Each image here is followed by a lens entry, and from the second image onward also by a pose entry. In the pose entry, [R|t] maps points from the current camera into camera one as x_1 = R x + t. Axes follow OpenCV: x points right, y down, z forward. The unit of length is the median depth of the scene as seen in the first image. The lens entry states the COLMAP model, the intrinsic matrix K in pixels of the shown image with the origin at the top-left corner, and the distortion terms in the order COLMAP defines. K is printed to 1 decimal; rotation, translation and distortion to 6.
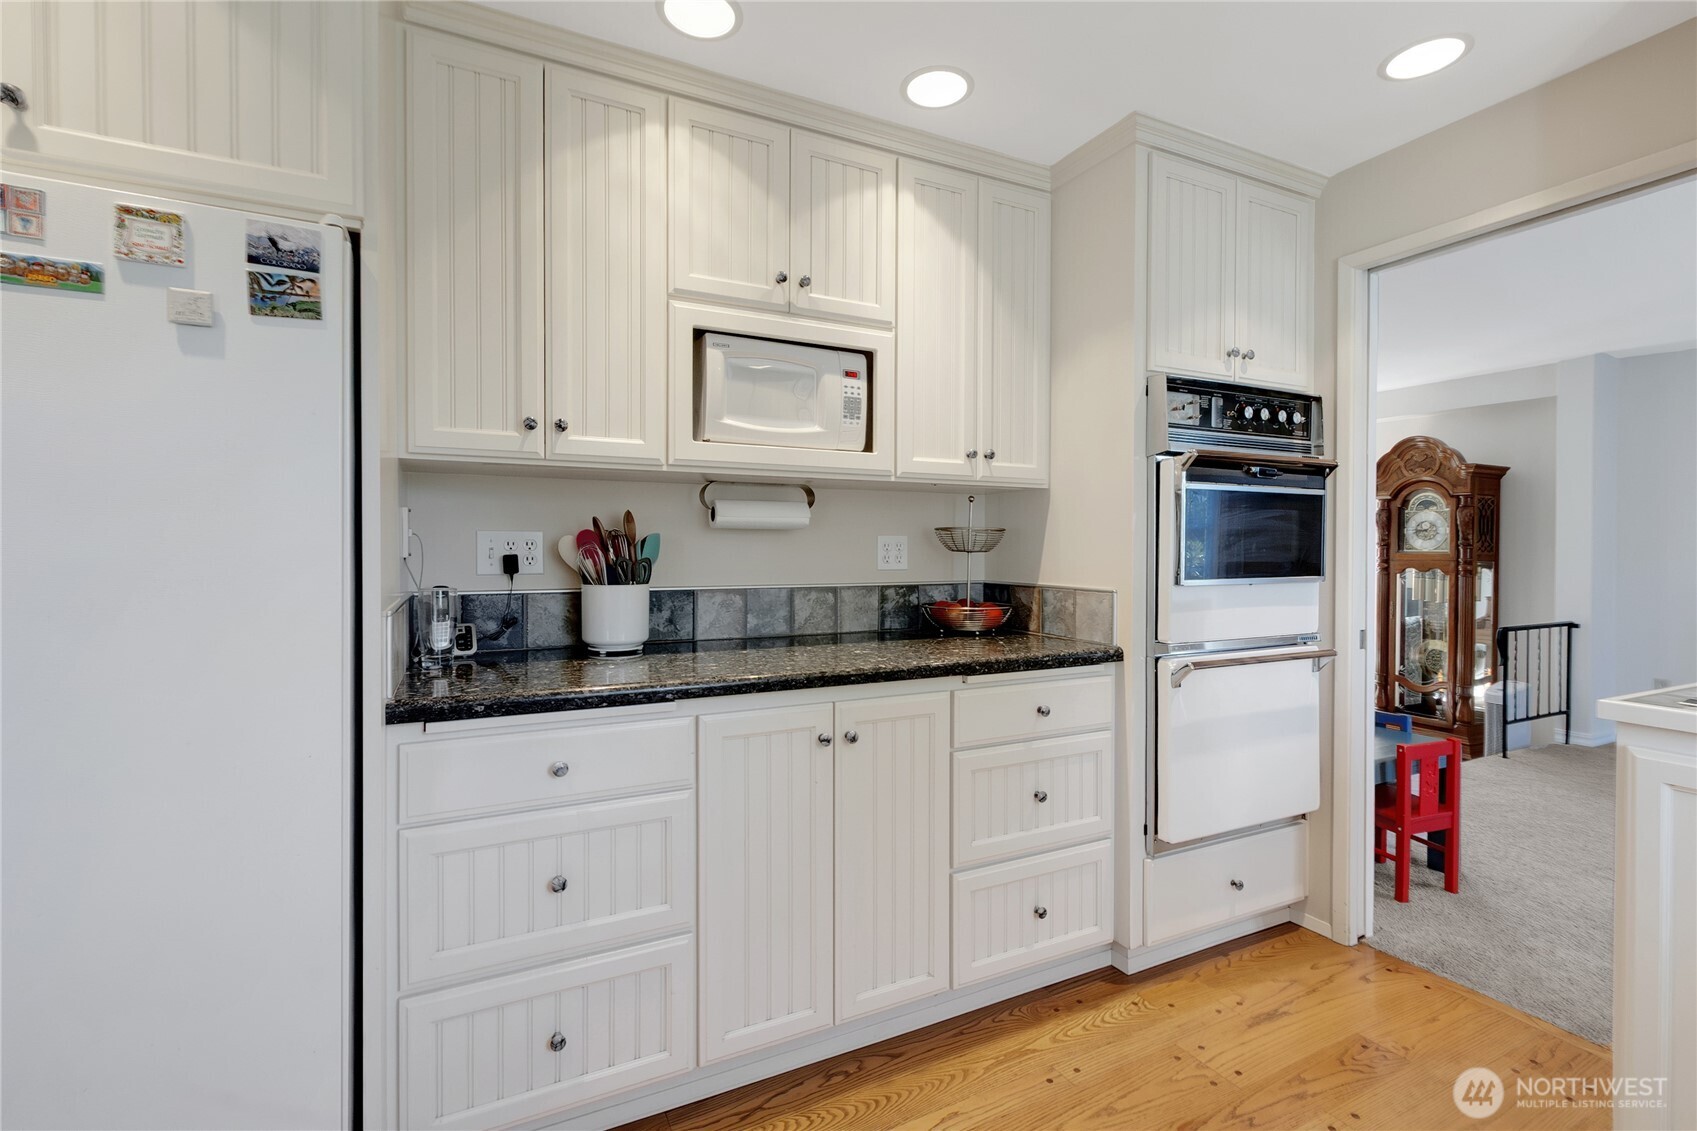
lens RADIAL K [[787.0, 0, 848.3], [0, 787.0, 560.9], [0, 0, 1]] dist [0.001847, -0.000288]
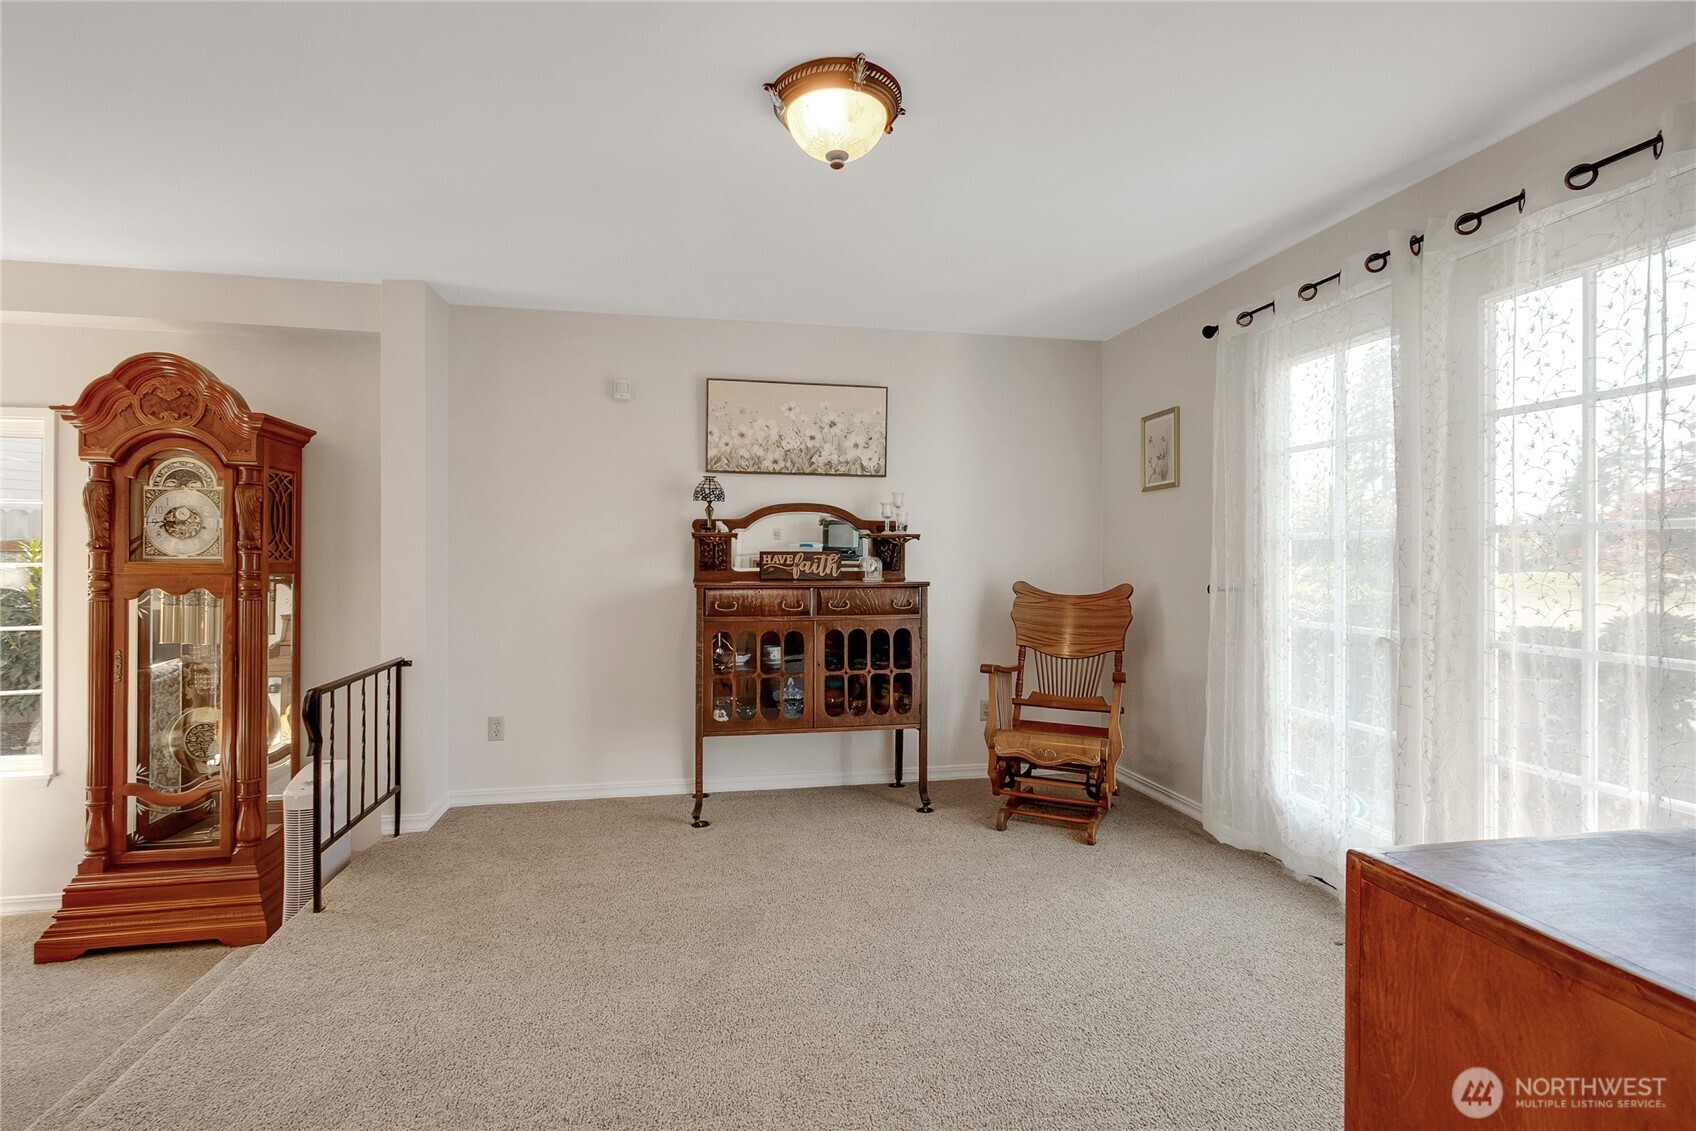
lens RADIAL K [[786.5, 0, 843.8], [0, 786.5, 541.8], [0, 0, 1]] dist [0.002333, 0.000480]
pose [[0.262860, -0.000898, 0.964834, 0.311622], [0.013939, 0.999899, -0.002867, -0.016462], [-0.964733, 0.014203, 0.262846, 0.390916]]
